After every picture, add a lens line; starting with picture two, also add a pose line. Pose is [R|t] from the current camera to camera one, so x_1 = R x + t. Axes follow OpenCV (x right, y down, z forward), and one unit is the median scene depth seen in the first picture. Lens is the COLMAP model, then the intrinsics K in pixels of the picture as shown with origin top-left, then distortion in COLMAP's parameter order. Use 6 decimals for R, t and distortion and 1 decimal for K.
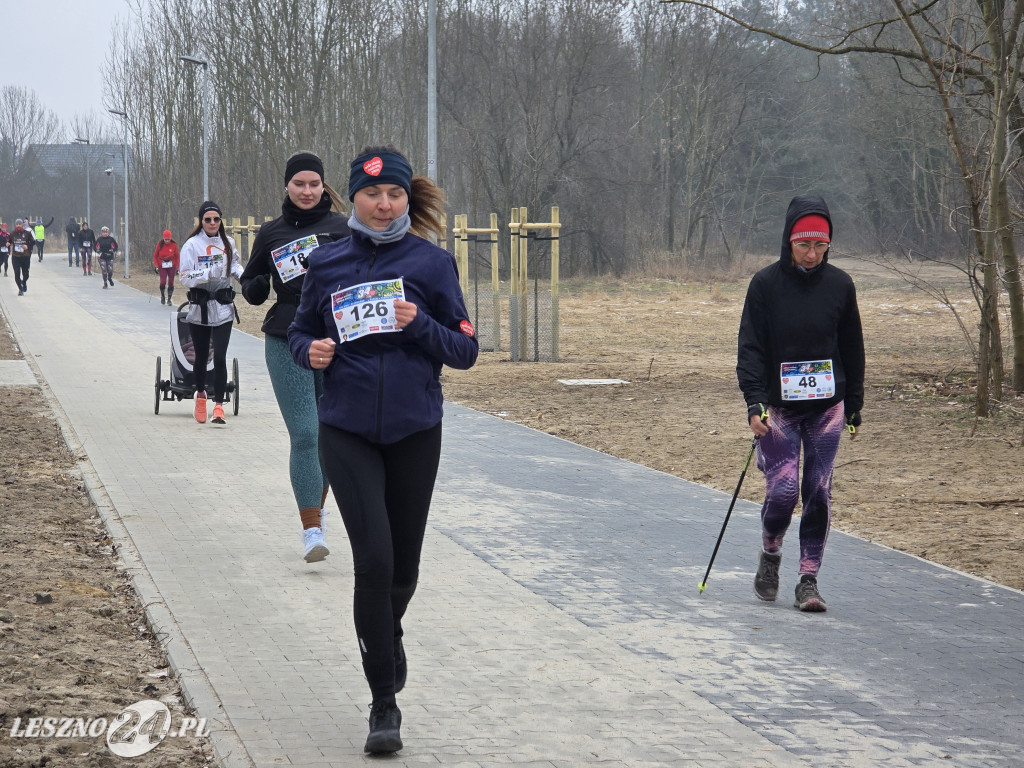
lens RADIAL K [[3363.1, 0, 518.0], [0, 3363.1, 389.5], [0, 0, 1]] dist [0.327010, -1.633022]
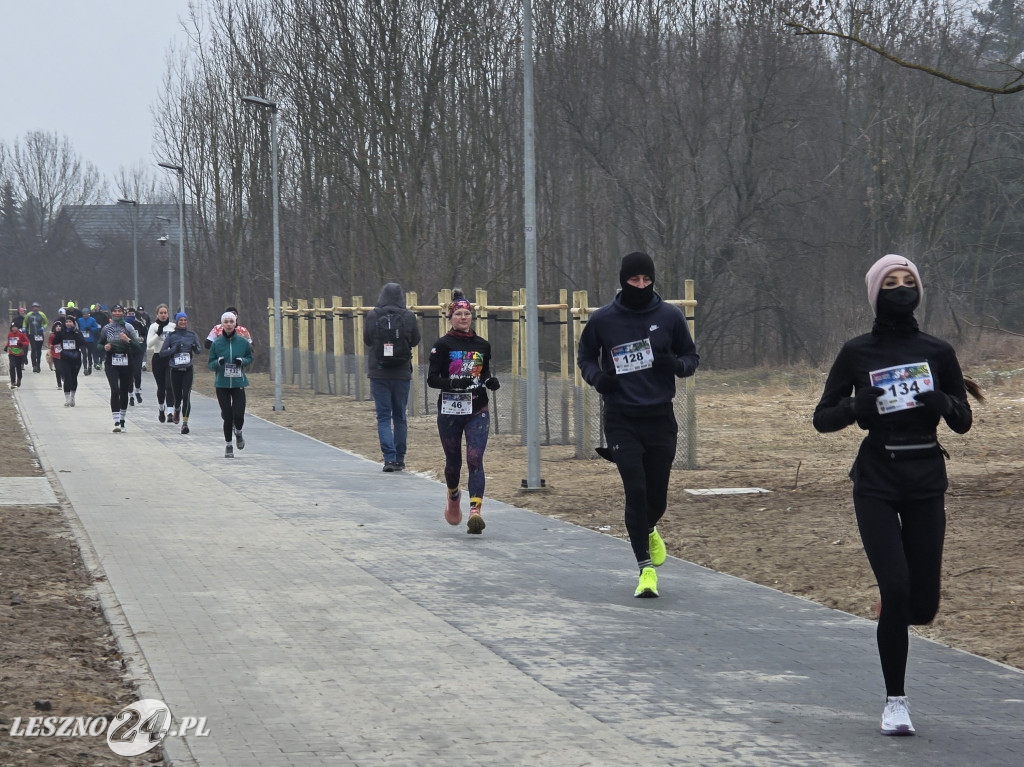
lens RADIAL K [[4475.7, 0, 590.2], [0, 4475.7, 418.6], [0, 0, 1]] dist [0.292855, 0.421286]
pose [[0.999518, -0.014718, -0.027324, 0.023665], [0.014100, 0.999643, -0.022687, 0.005450], [0.027648, 0.022290, 0.999369, -0.125735]]
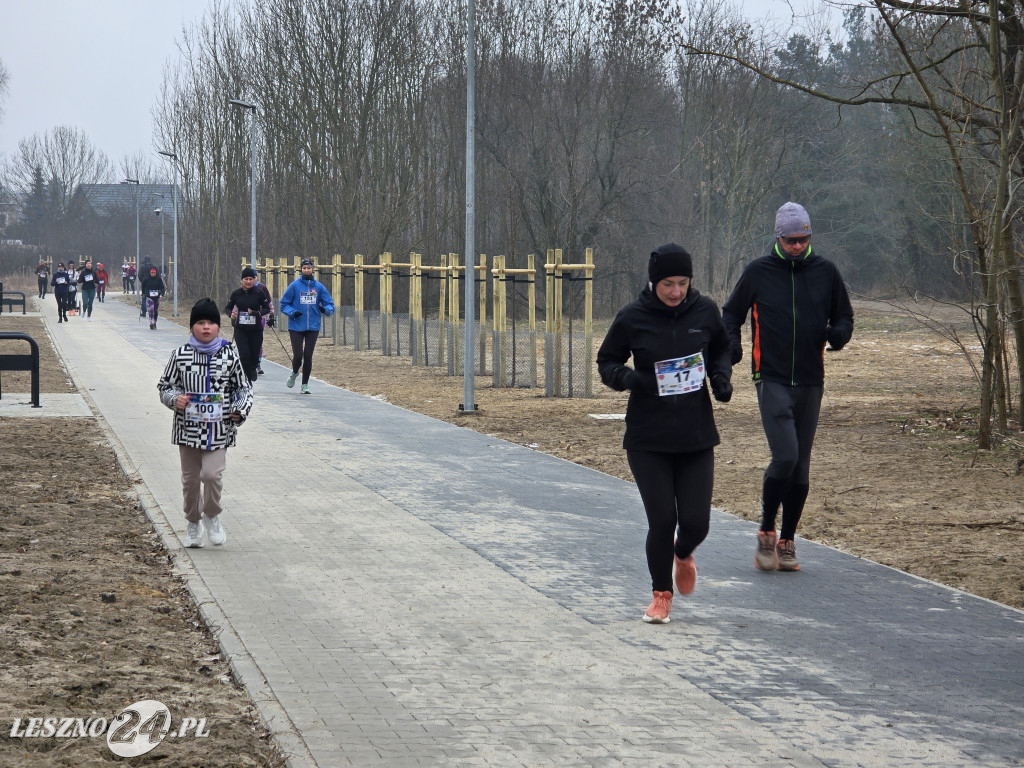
lens RADIAL K [[3363.1, 0, 518.0], [0, 3363.1, 389.5], [0, 0, 1]] dist [0.327010, -1.633022]
pose [[0.999896, 0.005192, -0.013440, 0.004719], [-0.005353, 0.999914, -0.011986, 0.002539], [0.013377, 0.012056, 0.999838, -0.054964]]
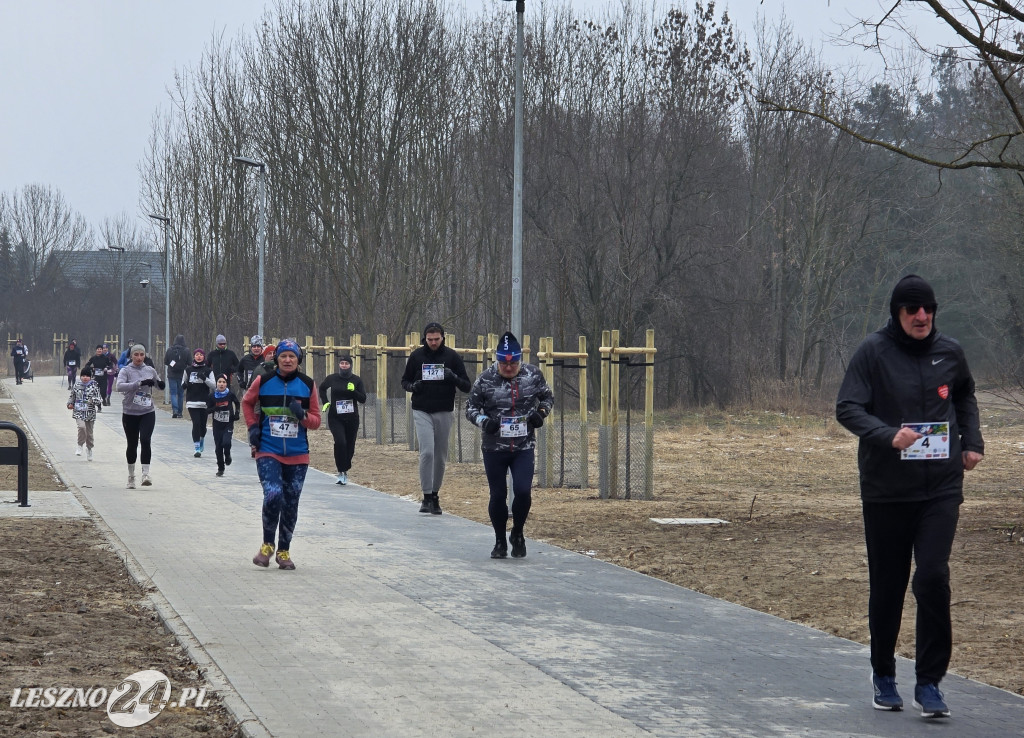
lens RADIAL K [[3901.0, 0, 514.5], [0, 3901.0, 438.9], [0, 0, 1]] dist [0.301764, -0.325379]
pose [[0.999653, 0.011222, -0.023850, -0.000267], [-0.011823, 0.999613, -0.025194, 0.003385], [0.023558, 0.025467, 0.999398, -0.081565]]
